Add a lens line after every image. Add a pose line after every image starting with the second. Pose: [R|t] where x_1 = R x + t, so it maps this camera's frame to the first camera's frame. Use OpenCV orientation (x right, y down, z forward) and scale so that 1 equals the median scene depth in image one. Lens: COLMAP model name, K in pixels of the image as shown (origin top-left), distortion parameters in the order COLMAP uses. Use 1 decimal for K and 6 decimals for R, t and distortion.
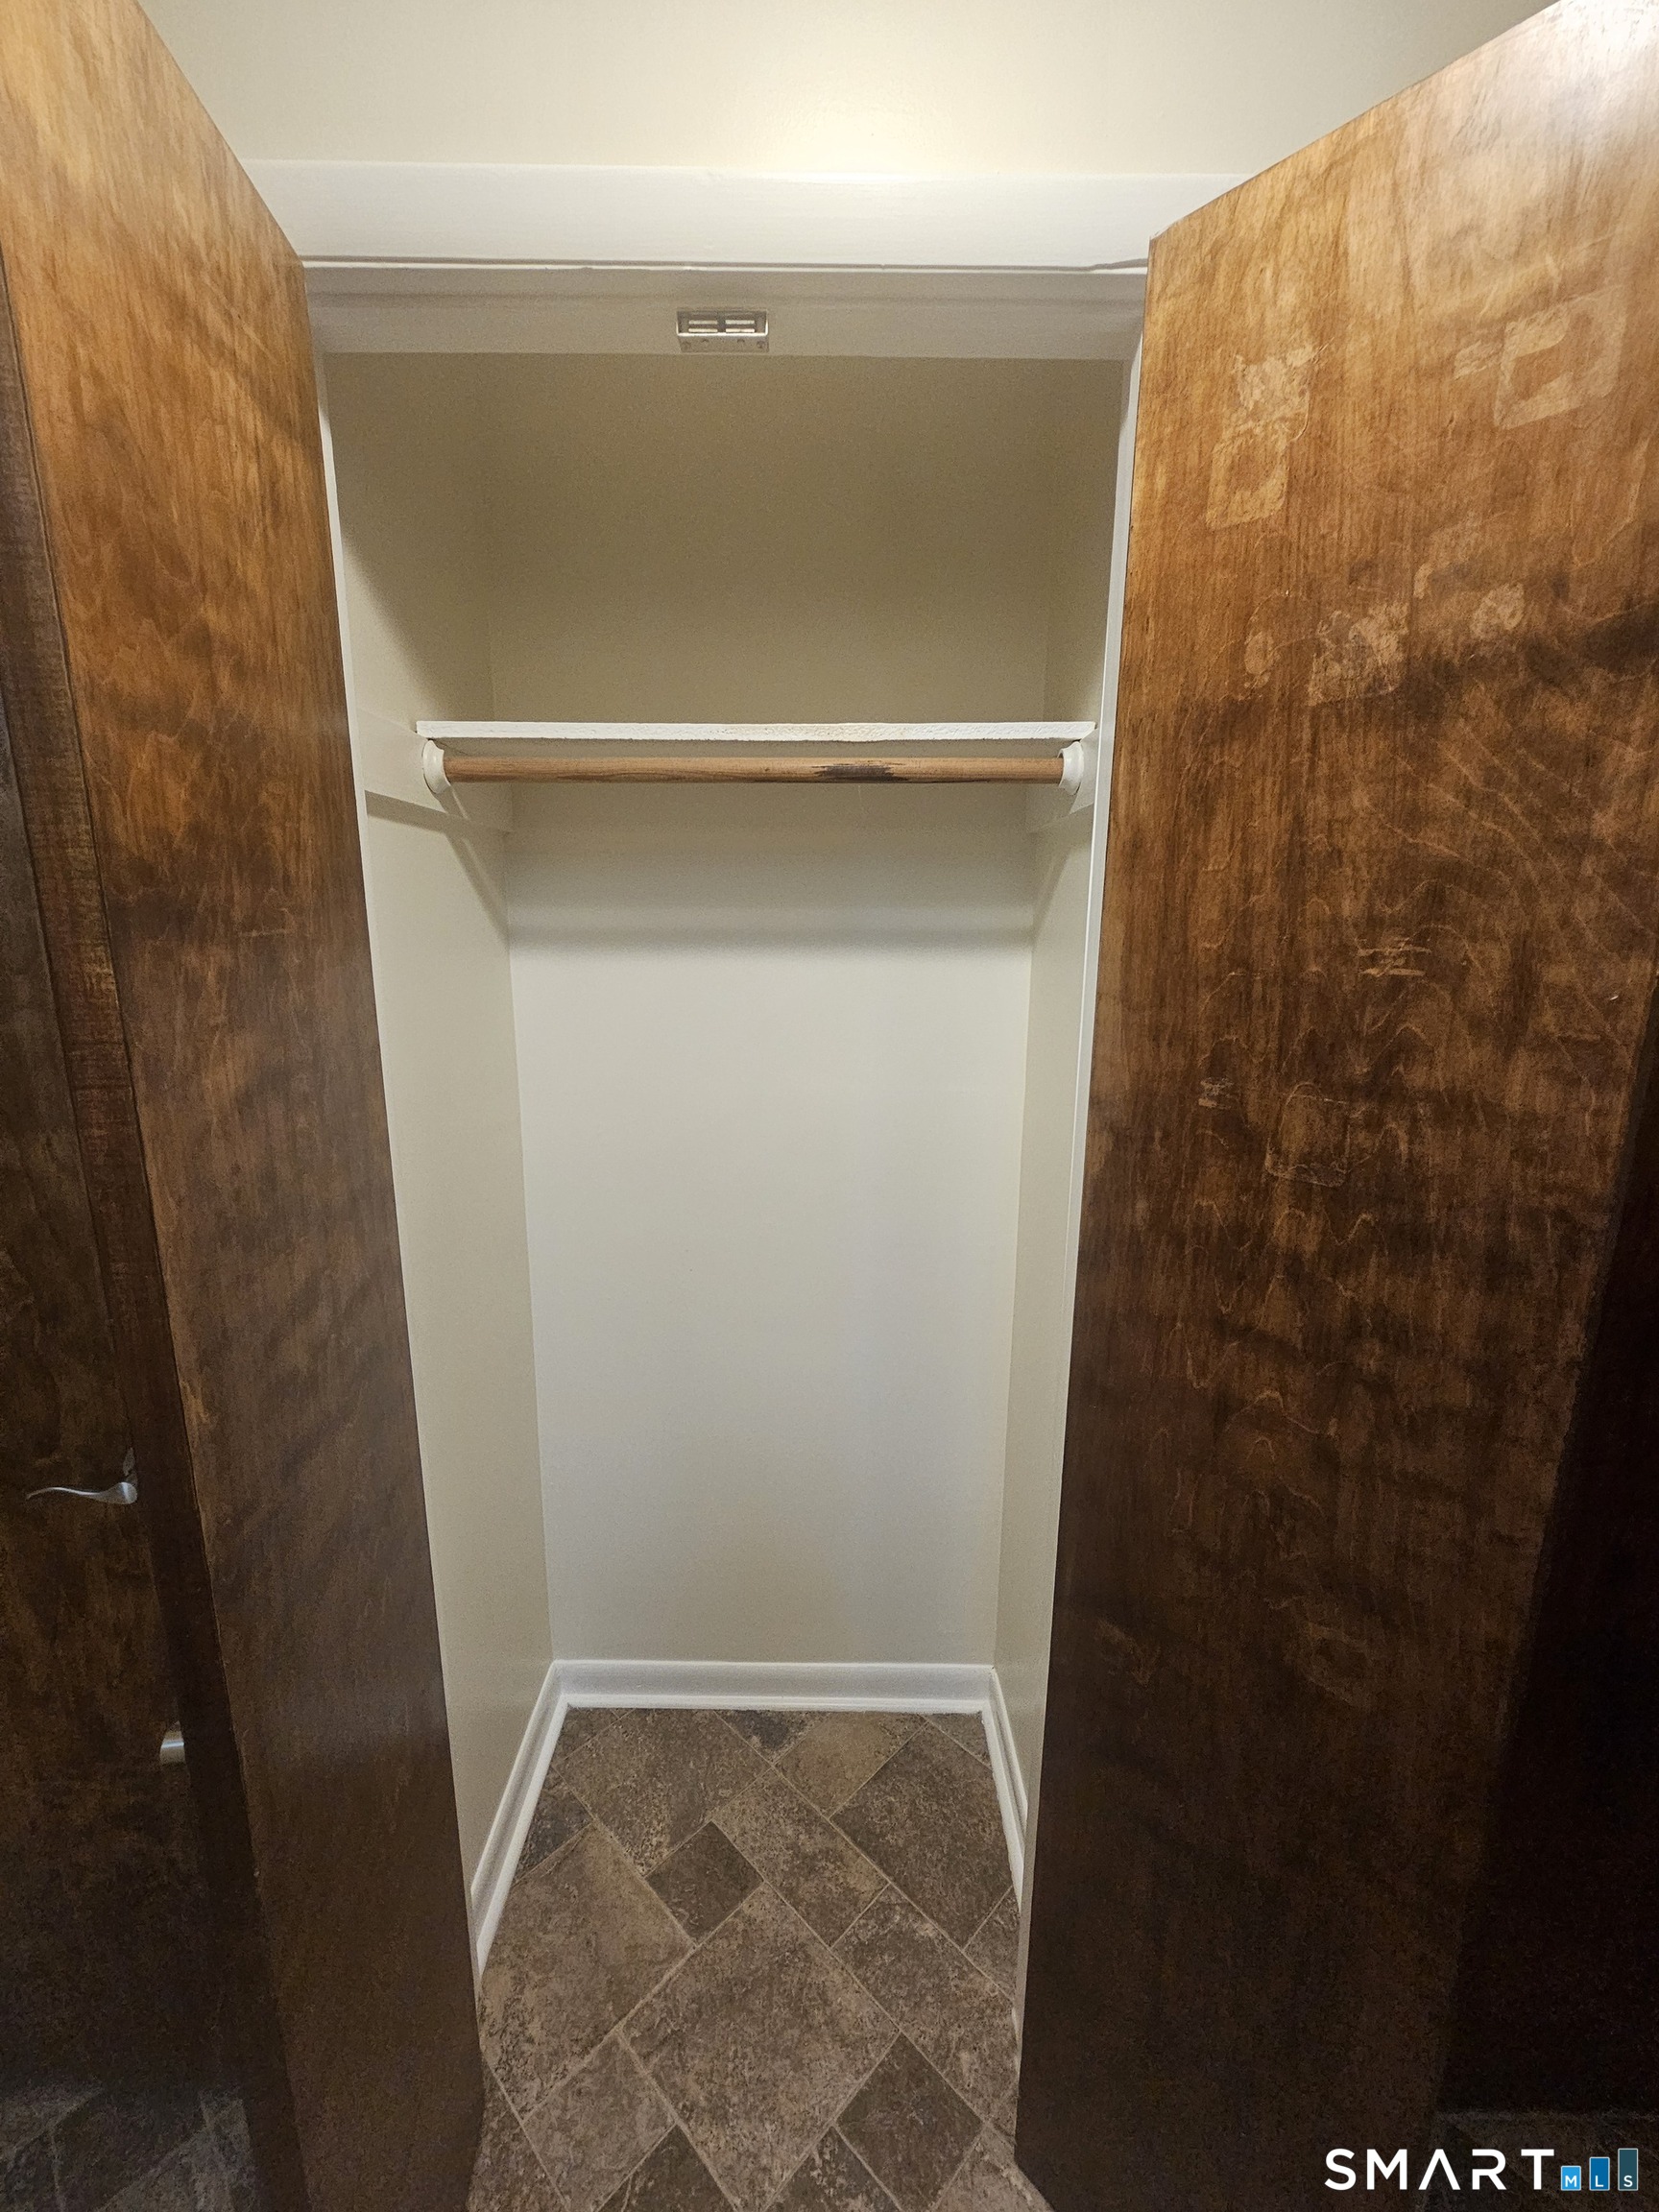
lens RADIAL K [[904.2, 0, 822.5], [0, 904.2, 1108.3], [0, 0, 1]] dist [-0.000586, -0.000474]
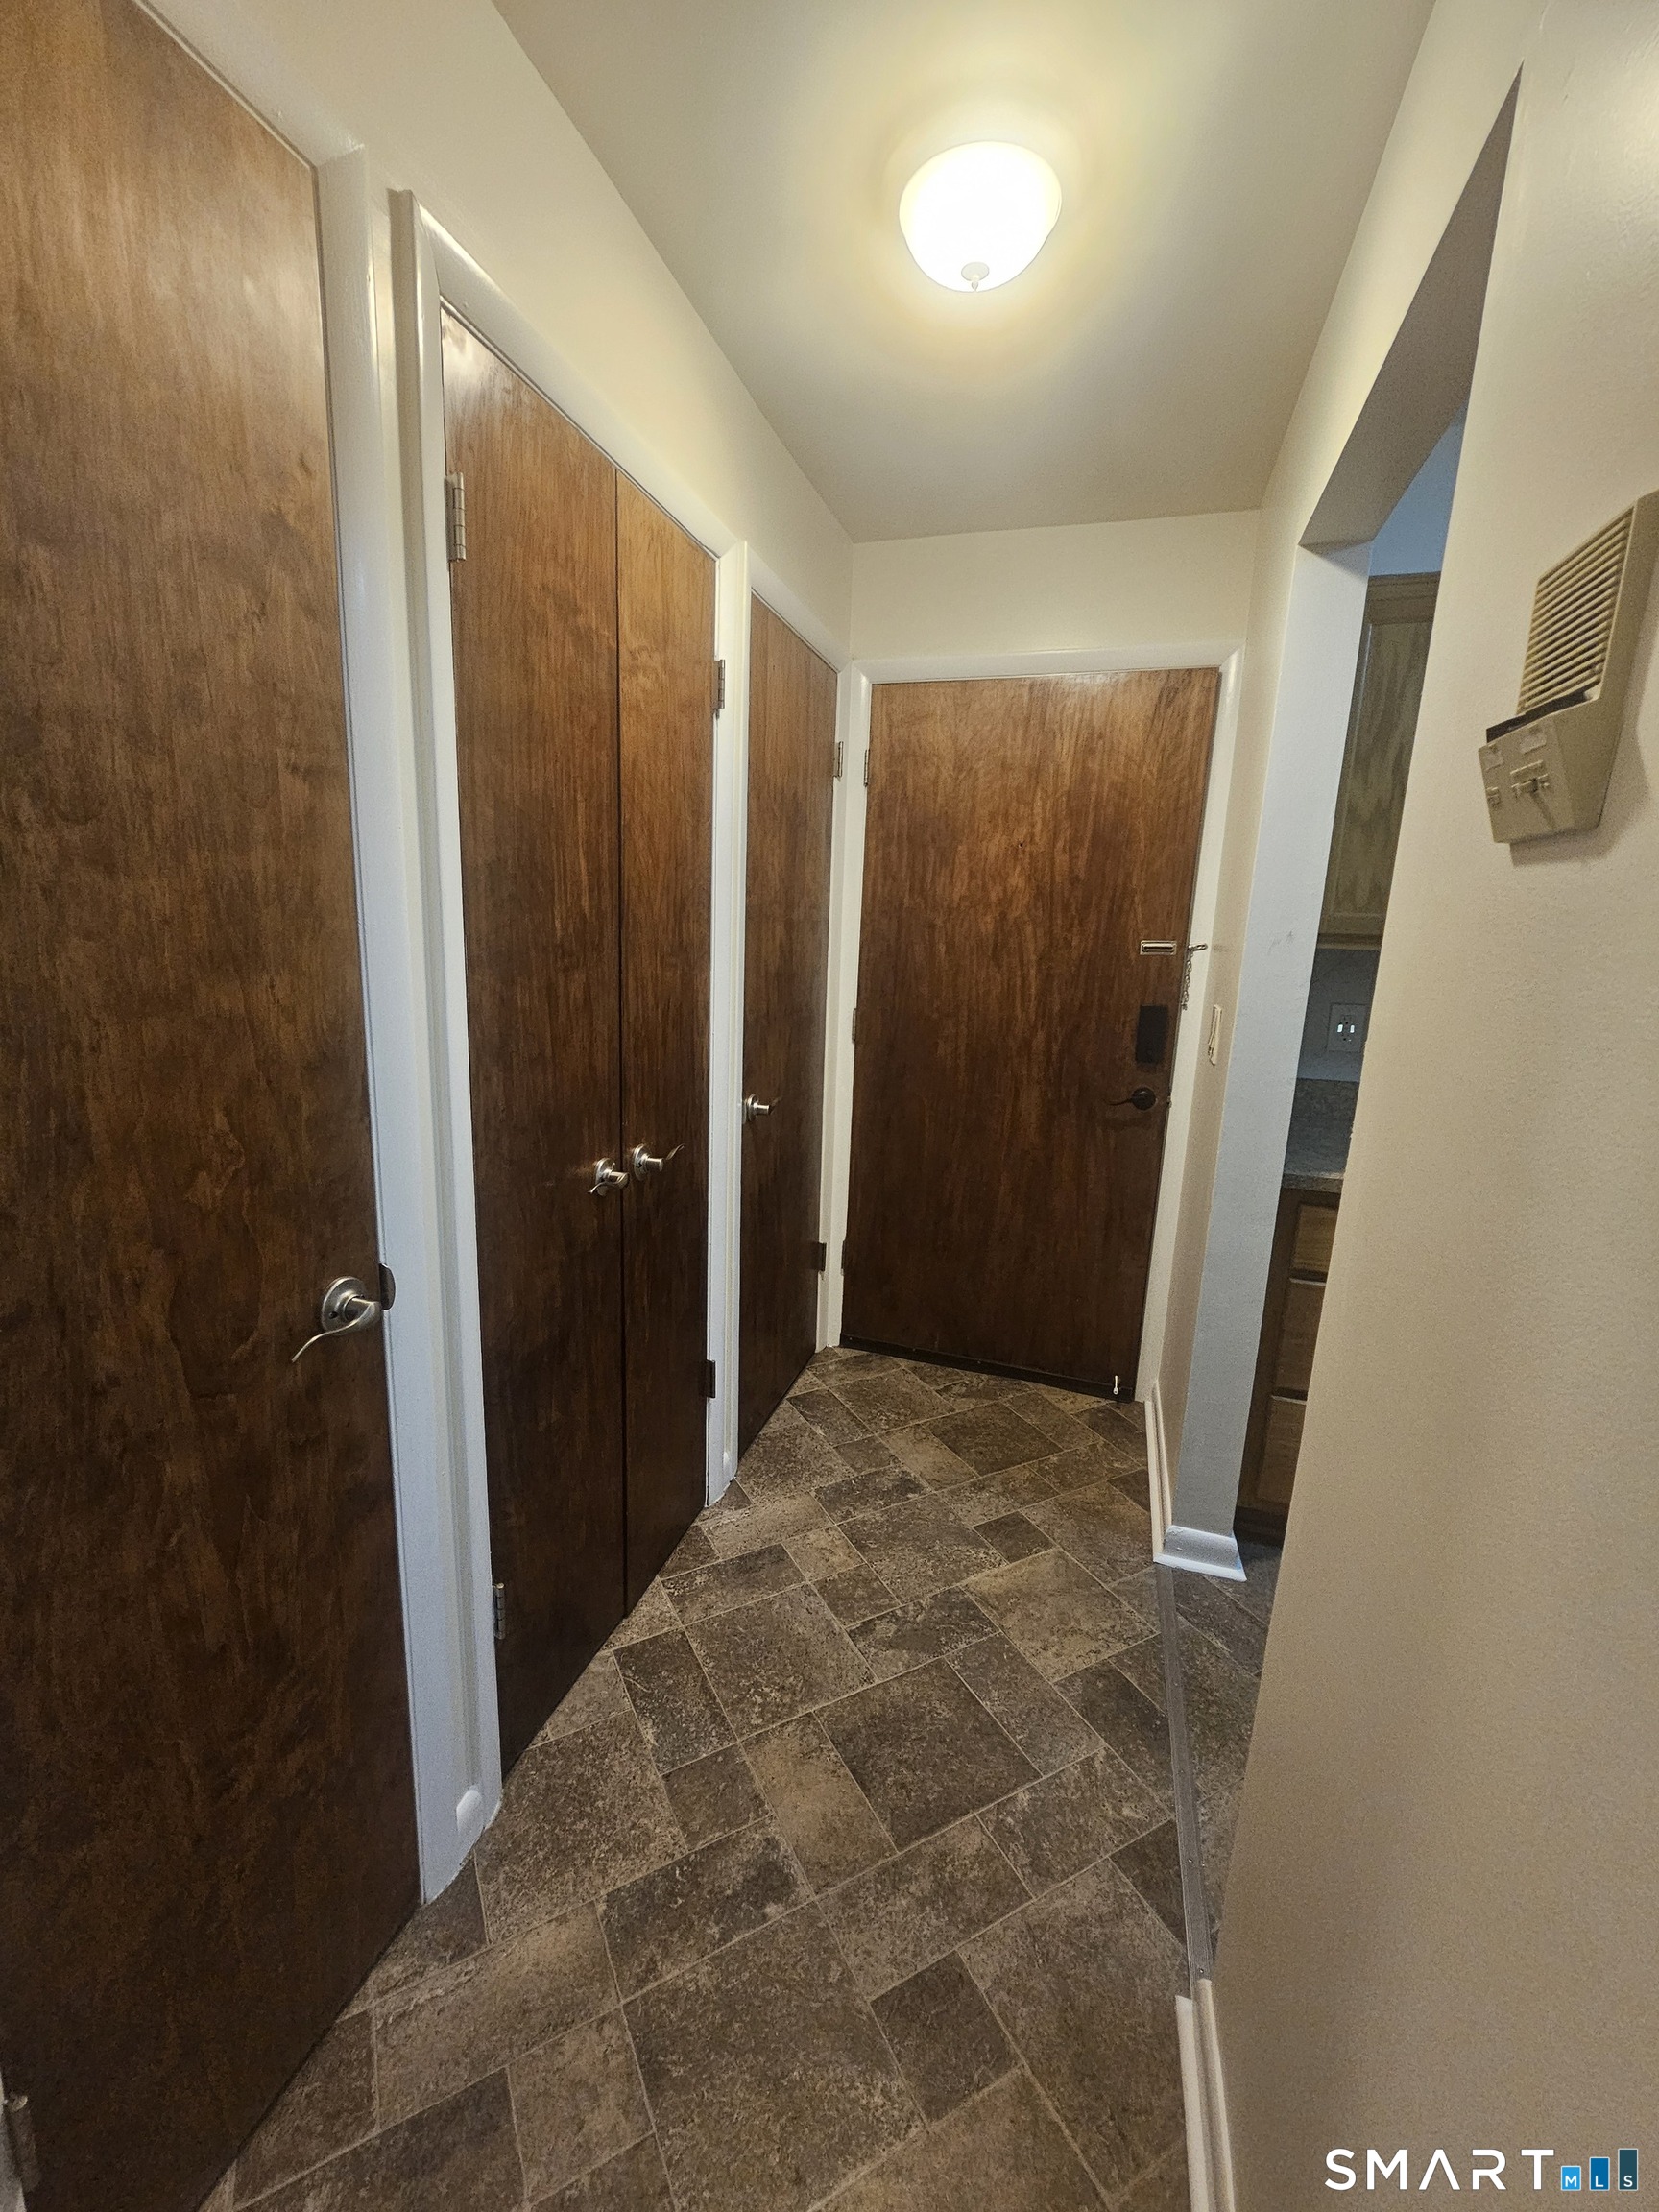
lens RADIAL K [[904.2, 0, 827.1], [0, 904.2, 1103.9], [0, 0, 1]] dist [-0.000586, -0.000474]
pose [[0.302810, -0.194655, 0.932960, -0.761627], [0.178477, 0.973184, 0.145119, -0.050888], [-0.936190, 0.122569, 0.329432, 0.776613]]
